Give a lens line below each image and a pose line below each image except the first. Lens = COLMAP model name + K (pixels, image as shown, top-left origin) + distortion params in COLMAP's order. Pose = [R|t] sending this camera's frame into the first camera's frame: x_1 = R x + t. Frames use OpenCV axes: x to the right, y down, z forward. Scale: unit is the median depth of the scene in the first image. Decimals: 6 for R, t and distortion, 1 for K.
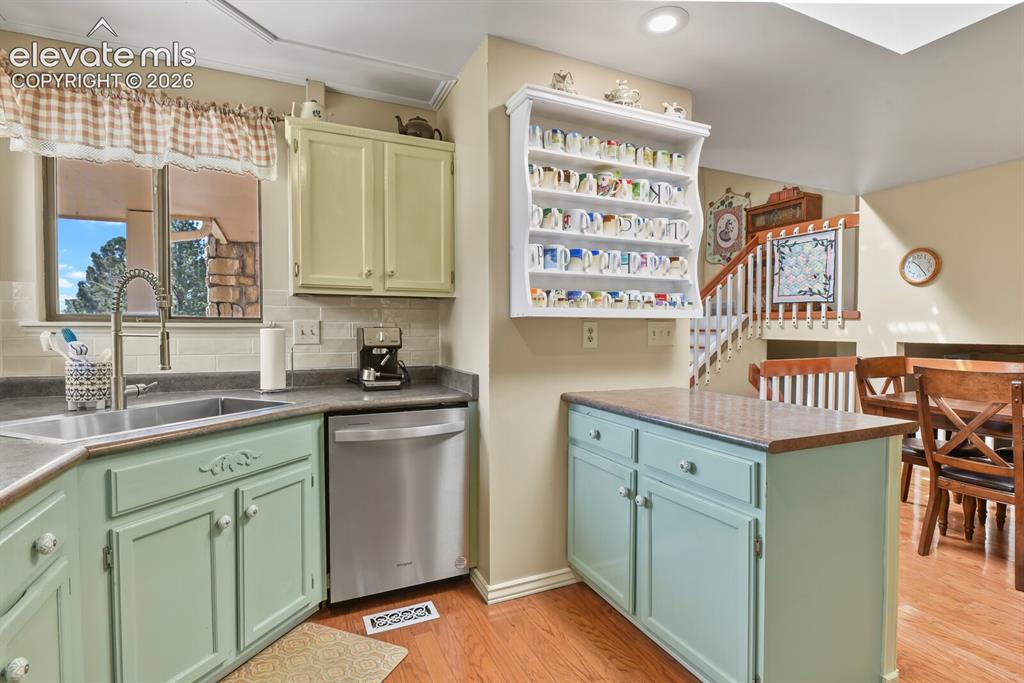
lens RADIAL K [[494.4, 0, 521.3], [0, 494.4, 346.1], [0, 0, 1]] dist [-0.006729, -0.002932]
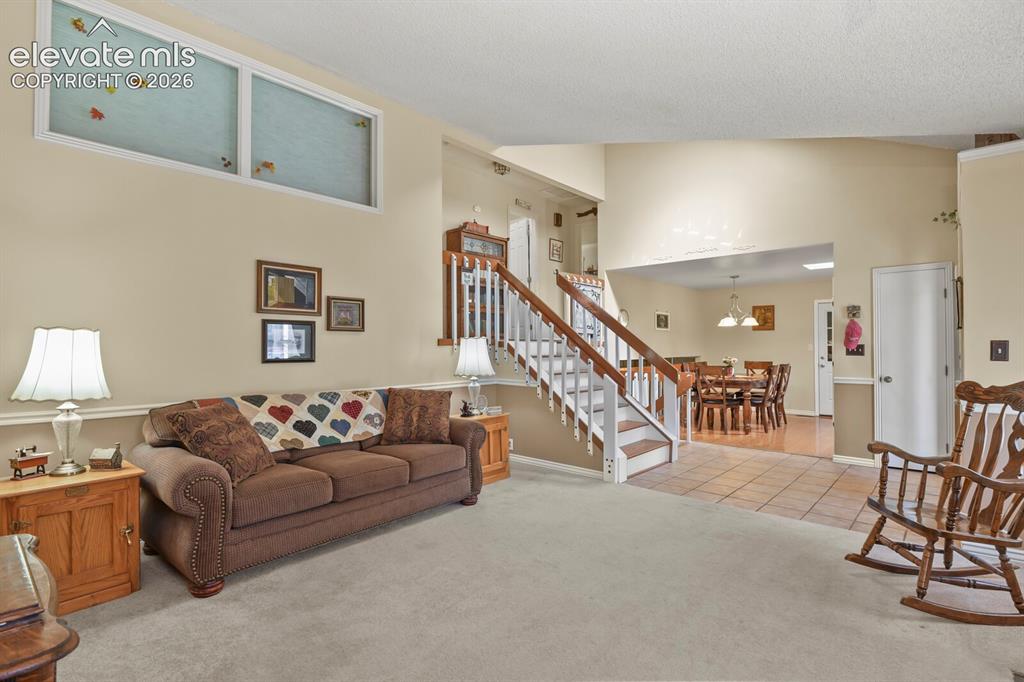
lens RADIAL K [[494.4, 0, 515.1], [0, 494.4, 342.8], [0, 0, 1]] dist [-0.006729, -0.002932]
pose [[-0.395576, 0.010760, 0.918370, -0.791794], [0.037739, 0.999277, 0.004548, -0.101515], [-0.917658, 0.036458, -0.395696, 2.242886]]
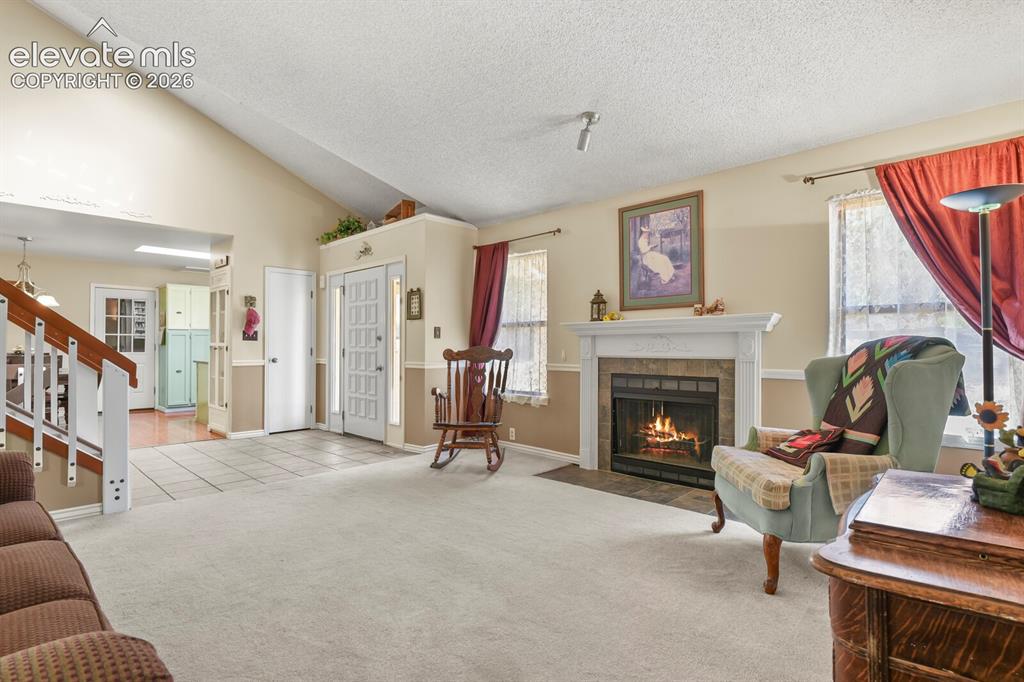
lens RADIAL K [[494.4, 0, 516.4], [0, 494.4, 341.8], [0, 0, 1]] dist [-0.006729, -0.002932]
pose [[-0.927229, -0.004627, -0.374467, -0.110989], [-0.014793, 0.999596, 0.024278, -0.070089], [0.374203, 0.028051, -0.926922, 2.578426]]
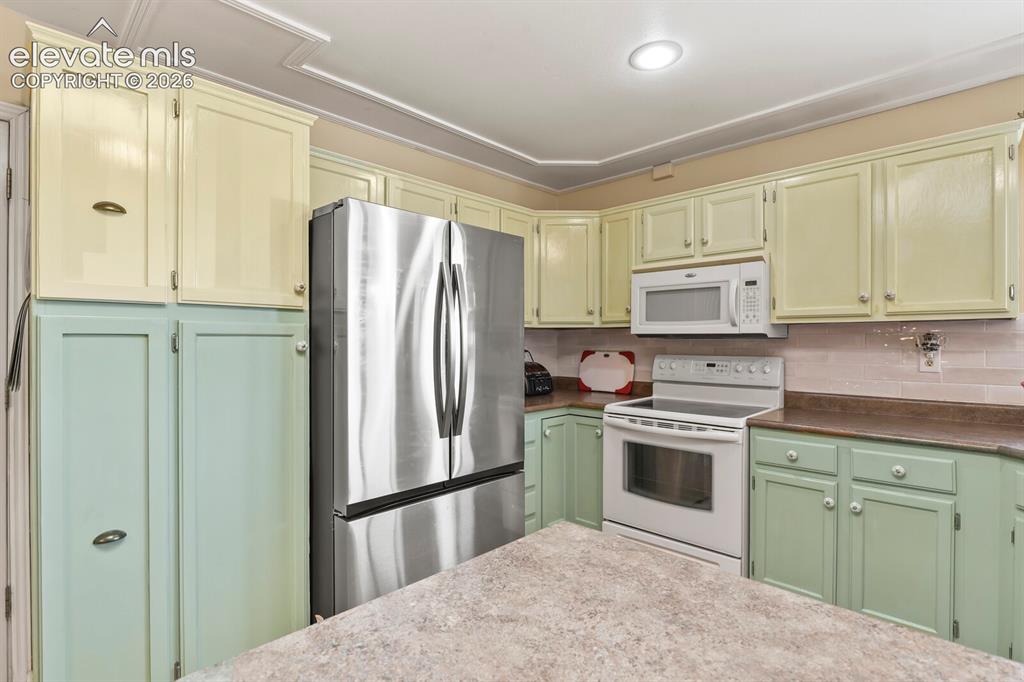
lens RADIAL K [[494.4, 0, 516.0], [0, 494.4, 344.1], [0, 0, 1]] dist [-0.006729, -0.002932]
pose [[-0.932900, 0.002048, -0.360129, 0.281499], [-0.010813, 0.999374, 0.033695, -0.036709], [0.359973, 0.035328, -0.932294, 0.553732]]
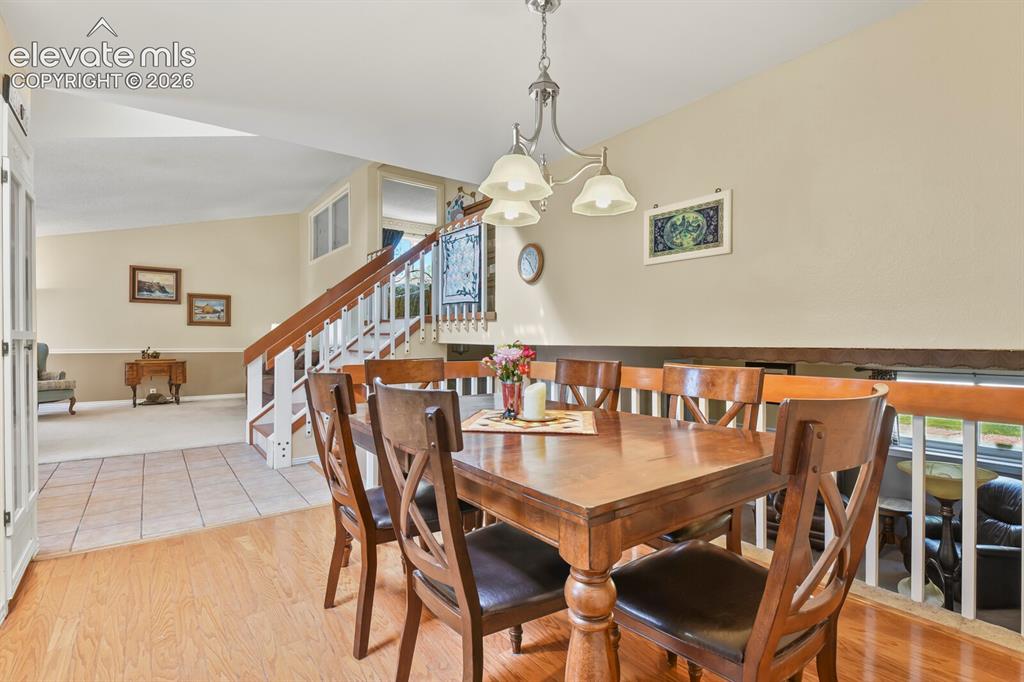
lens RADIAL K [[494.4, 0, 514.2], [0, 494.4, 344.8], [0, 0, 1]] dist [-0.006729, -0.002932]
pose [[0.978782, 0.001521, 0.204897, 0.621908], [0.003666, 0.999683, -0.024929, 0.016593], [-0.204870, 0.025151, 0.978466, 0.099460]]
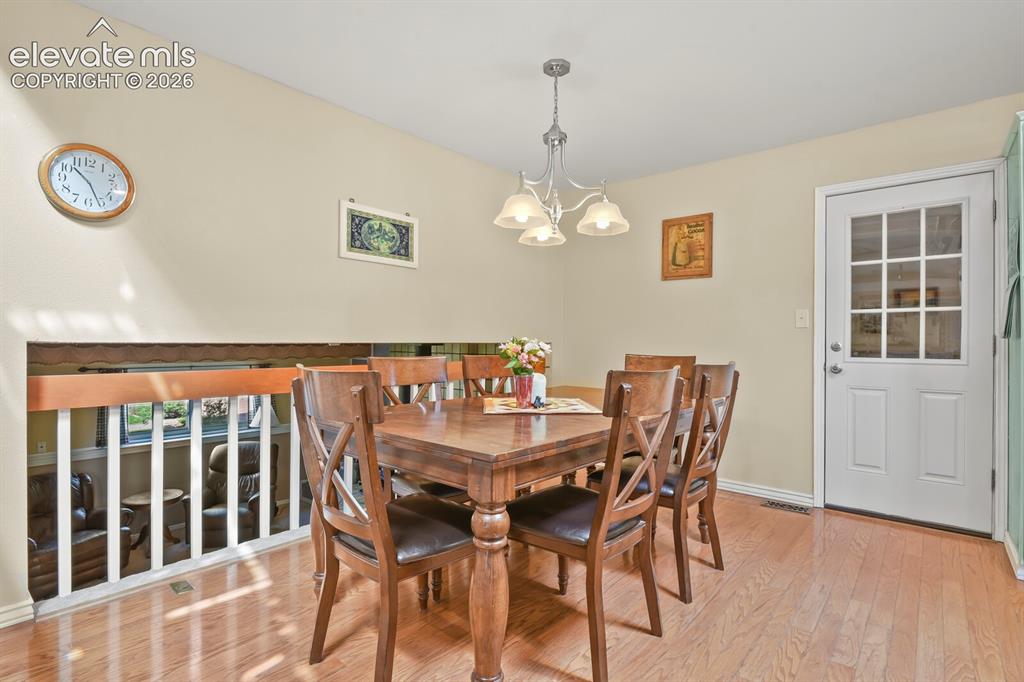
lens RADIAL K [[494.4, 0, 516.5], [0, 494.4, 343.8], [0, 0, 1]] dist [-0.006729, -0.002932]
pose [[-0.424388, -0.002800, 0.905476, 0.214843], [0.027237, 0.999503, 0.015856, -0.002481], [-0.905071, 0.031392, -0.424101, 0.877166]]
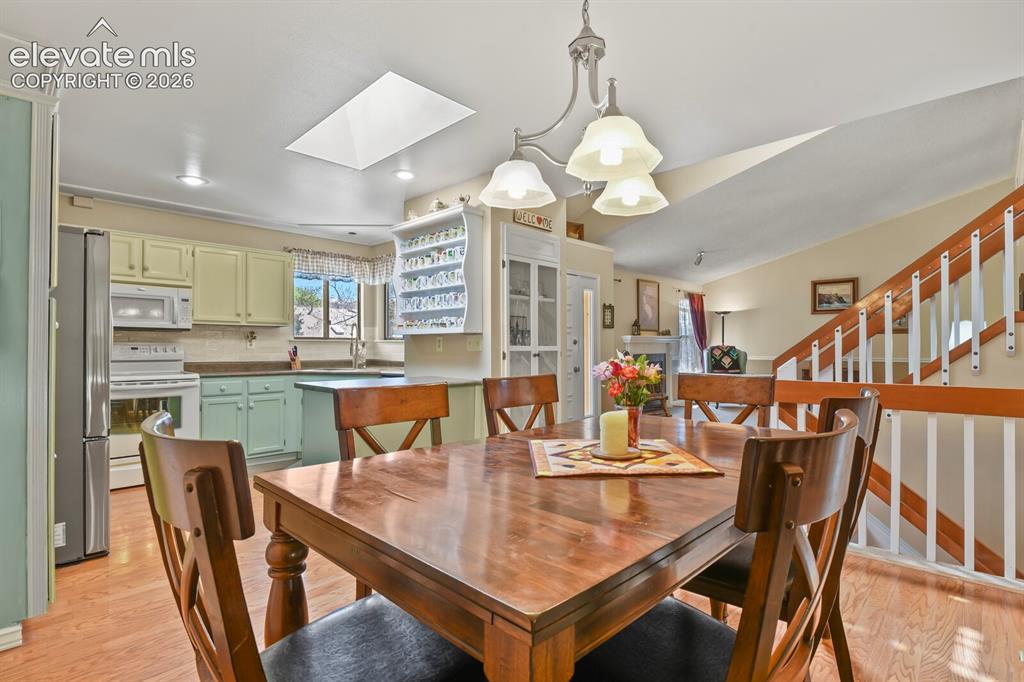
lens RADIAL K [[494.4, 0, 519.5], [0, 494.4, 345.6], [0, 0, 1]] dist [-0.006729, -0.002932]
pose [[0.362084, -0.003345, -0.932140, 1.097419], [-0.031322, 0.999385, -0.015753, 0.000794], [0.931619, 0.034901, 0.361756, 0.377587]]
